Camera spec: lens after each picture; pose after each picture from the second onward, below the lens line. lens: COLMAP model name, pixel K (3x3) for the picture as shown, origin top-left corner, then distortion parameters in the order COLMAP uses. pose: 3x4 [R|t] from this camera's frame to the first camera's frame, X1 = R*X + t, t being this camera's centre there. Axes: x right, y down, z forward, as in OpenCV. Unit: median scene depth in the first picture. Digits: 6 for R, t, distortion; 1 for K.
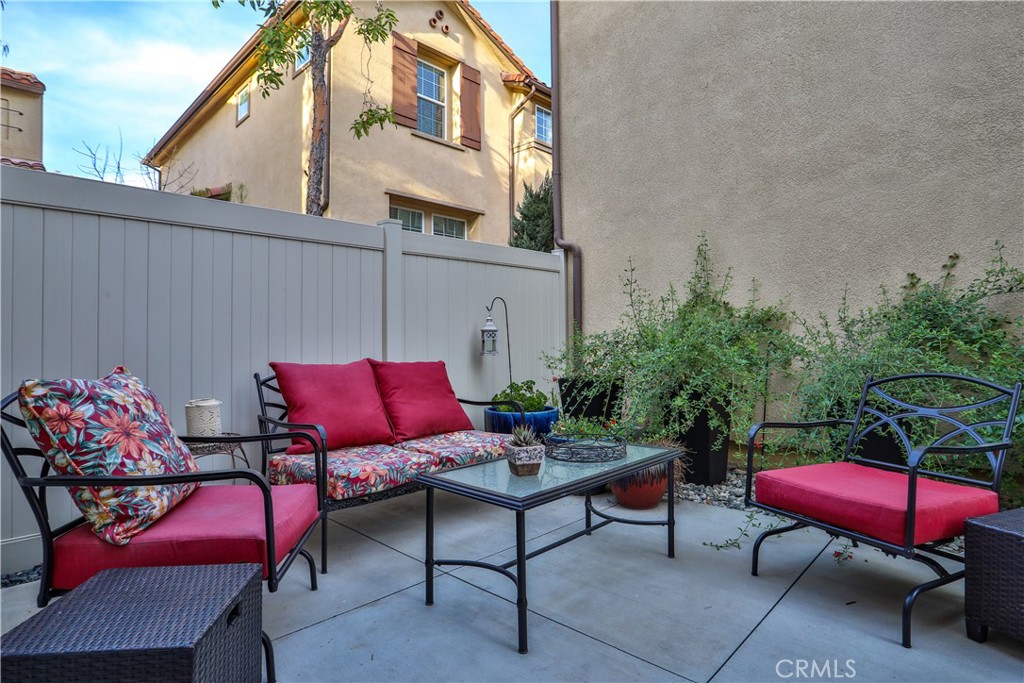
lens RADIAL K [[533.4, 0, 515.7], [0, 533.4, 332.9], [0, 0, 1]] dist [-0.075731, 0.032350]
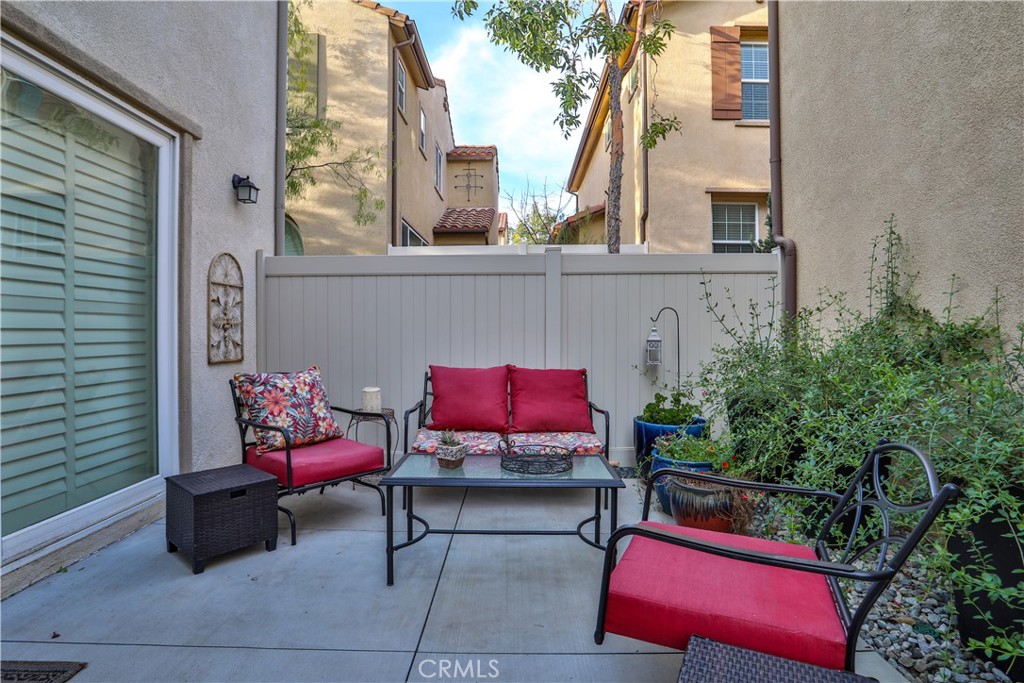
lens RADIAL K [[526.8, 0, 521.1], [0, 526.8, 333.8], [0, 0, 1]] dist [-0.072616, 0.033559]
pose [[0.685761, 0.014964, -0.727673, 0.648651], [0.004053, 0.999695, 0.024377, -0.055319], [0.727815, -0.019667, 0.685491, 0.153214]]
